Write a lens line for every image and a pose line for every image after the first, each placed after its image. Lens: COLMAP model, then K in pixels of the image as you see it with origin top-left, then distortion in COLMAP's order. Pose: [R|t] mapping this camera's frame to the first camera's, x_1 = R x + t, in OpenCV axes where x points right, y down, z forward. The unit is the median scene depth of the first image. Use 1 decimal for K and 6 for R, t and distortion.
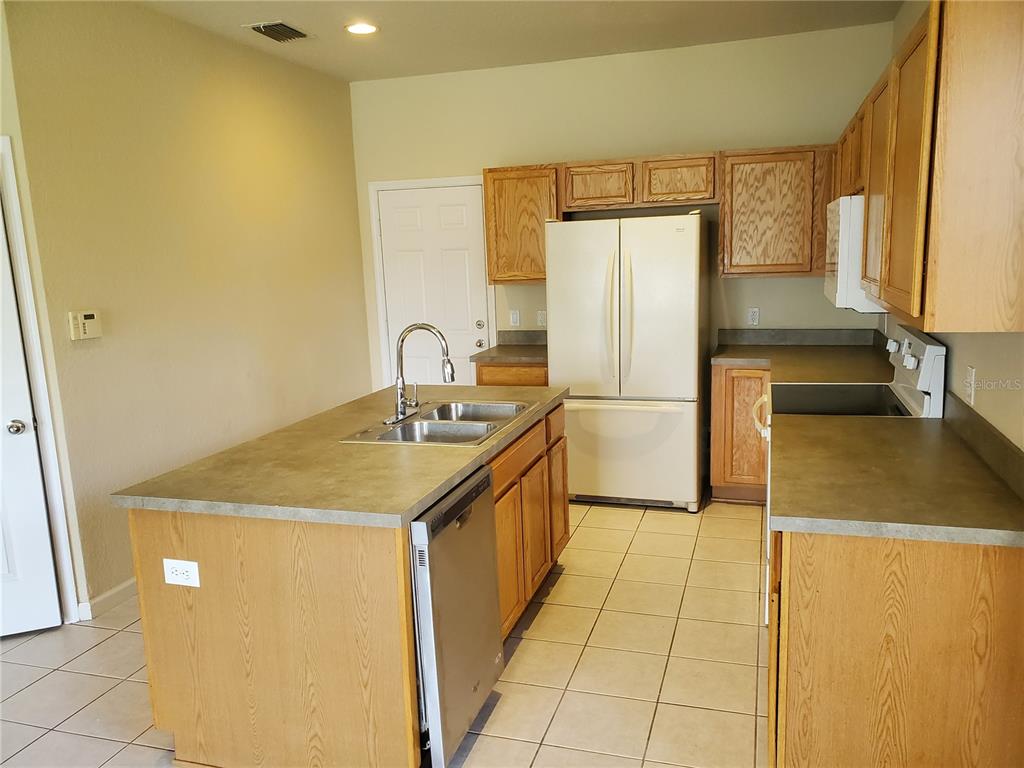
lens RADIAL K [[796.5, 0, 505.7], [0, 796.5, 389.6], [0, 0, 1]] dist [0.012706, -0.000418]
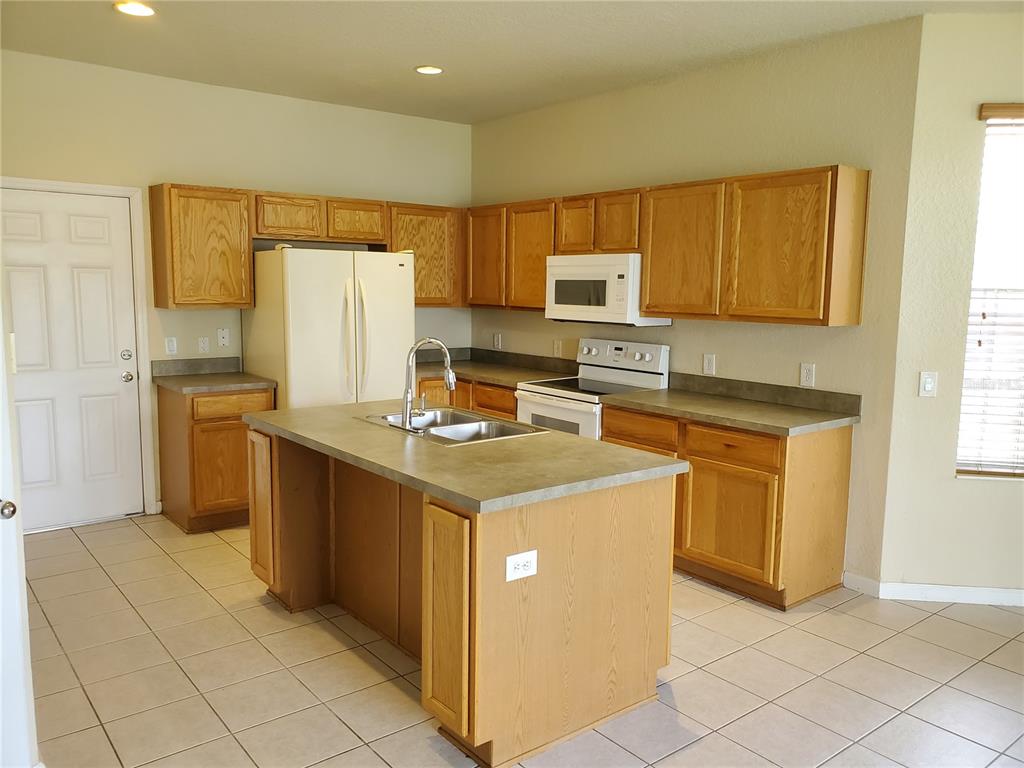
lens RADIAL K [[796.5, 0, 502.3], [0, 796.5, 383.7], [0, 0, 1]] dist [0.012706, -0.000418]
pose [[0.557354, -0.055270, 0.828433, -0.645057], [0.107932, 0.994138, -0.006289, -0.000764], [-0.823230, 0.092920, 0.560052, 0.214481]]
